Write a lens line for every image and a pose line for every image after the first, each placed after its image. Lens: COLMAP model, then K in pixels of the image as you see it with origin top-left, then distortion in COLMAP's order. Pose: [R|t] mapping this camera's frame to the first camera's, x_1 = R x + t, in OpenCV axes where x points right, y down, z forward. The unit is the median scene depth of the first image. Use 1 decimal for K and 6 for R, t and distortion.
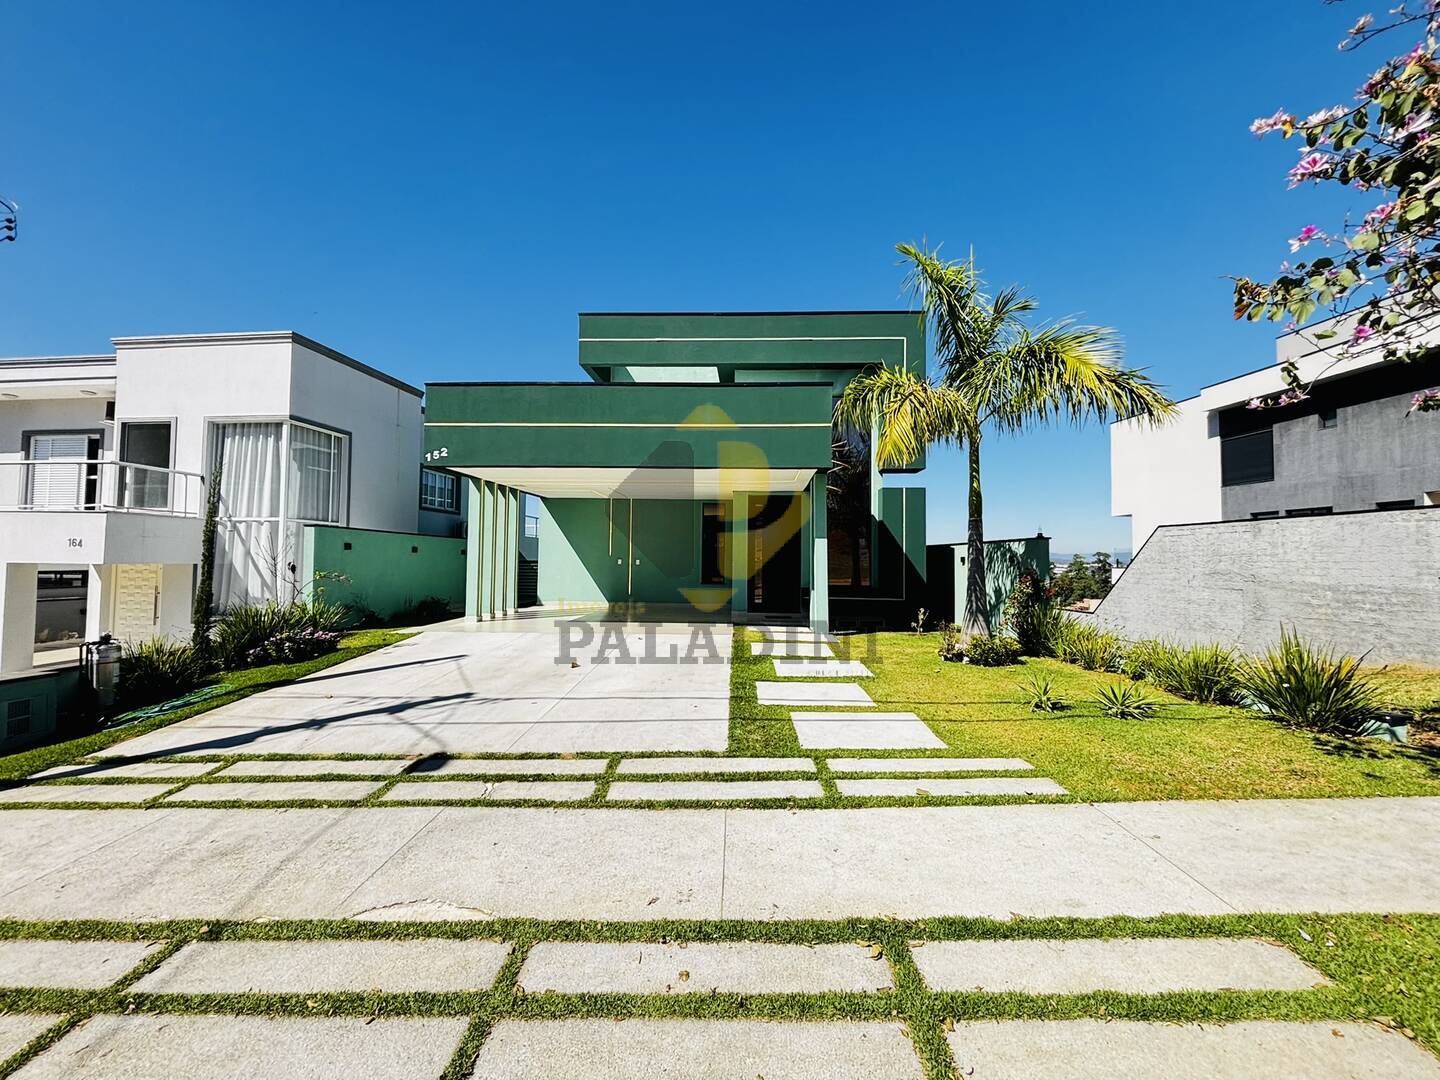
lens RADIAL K [[574.5, 0, 720.0], [0, 574.5, 540.0], [0, 0, 1]] dist [0.000131, 0.000112]
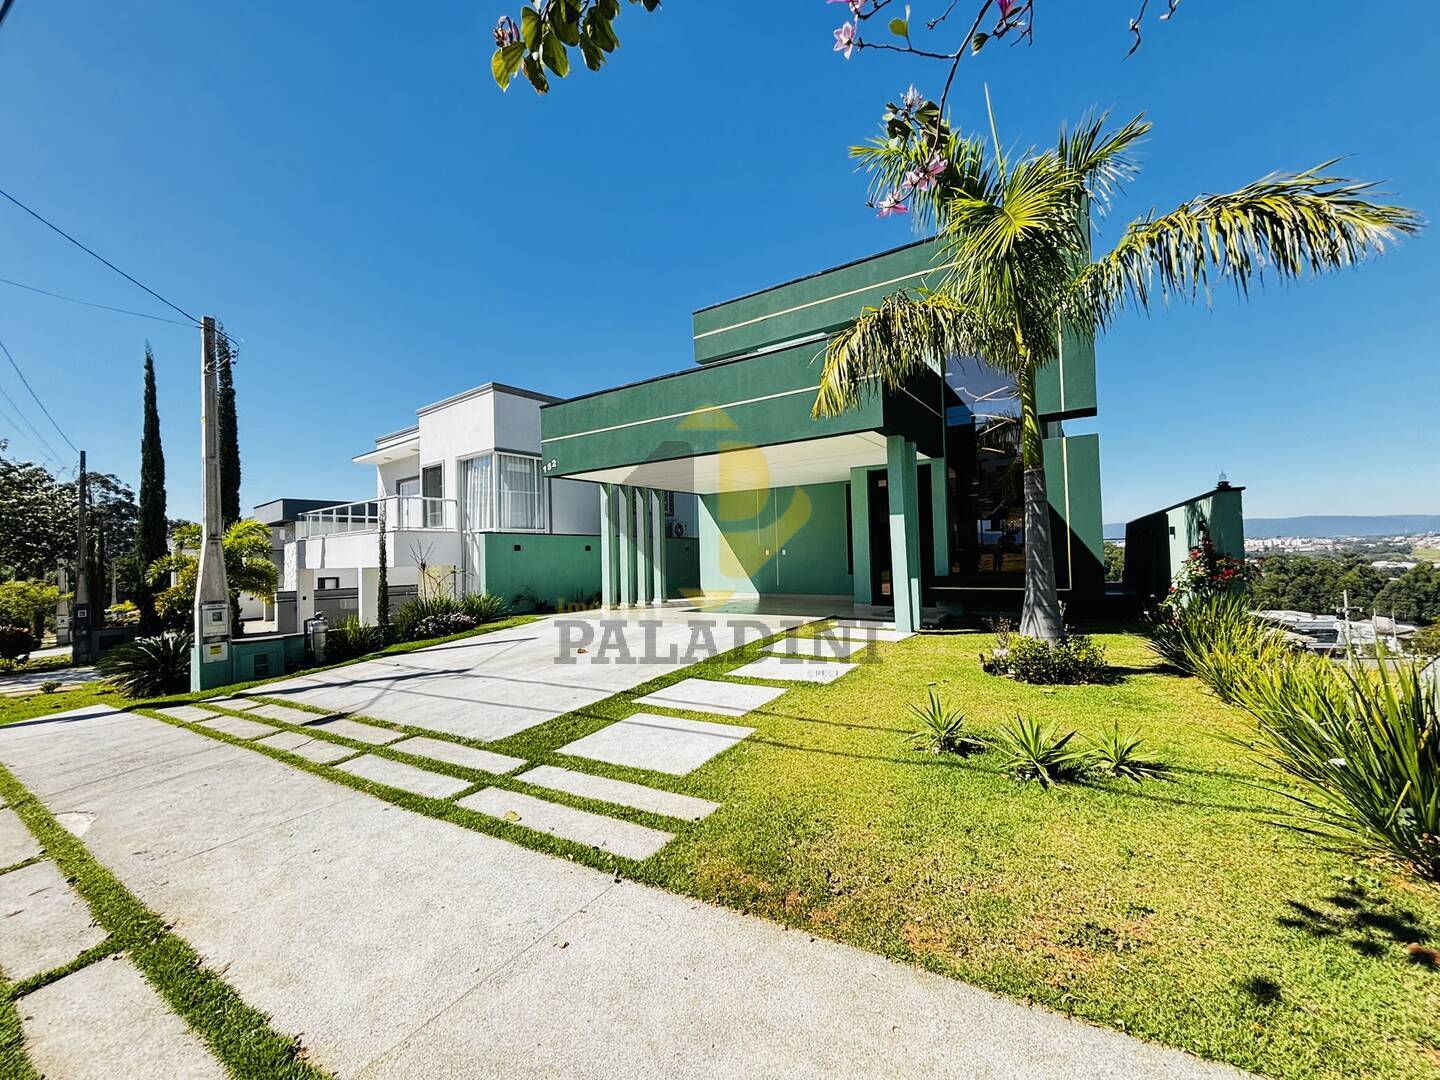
lens RADIAL K [[579.9, 0, 716.5], [0, 579.9, 535.8], [0, 0, 1]] dist [0.003578, -0.000124]
pose [[0.854992, -0.051318, -0.516096, 0.464923], [0.053679, 0.998505, -0.010359, 0.026931], [0.515856, -0.018846, 0.856468, 0.196382]]
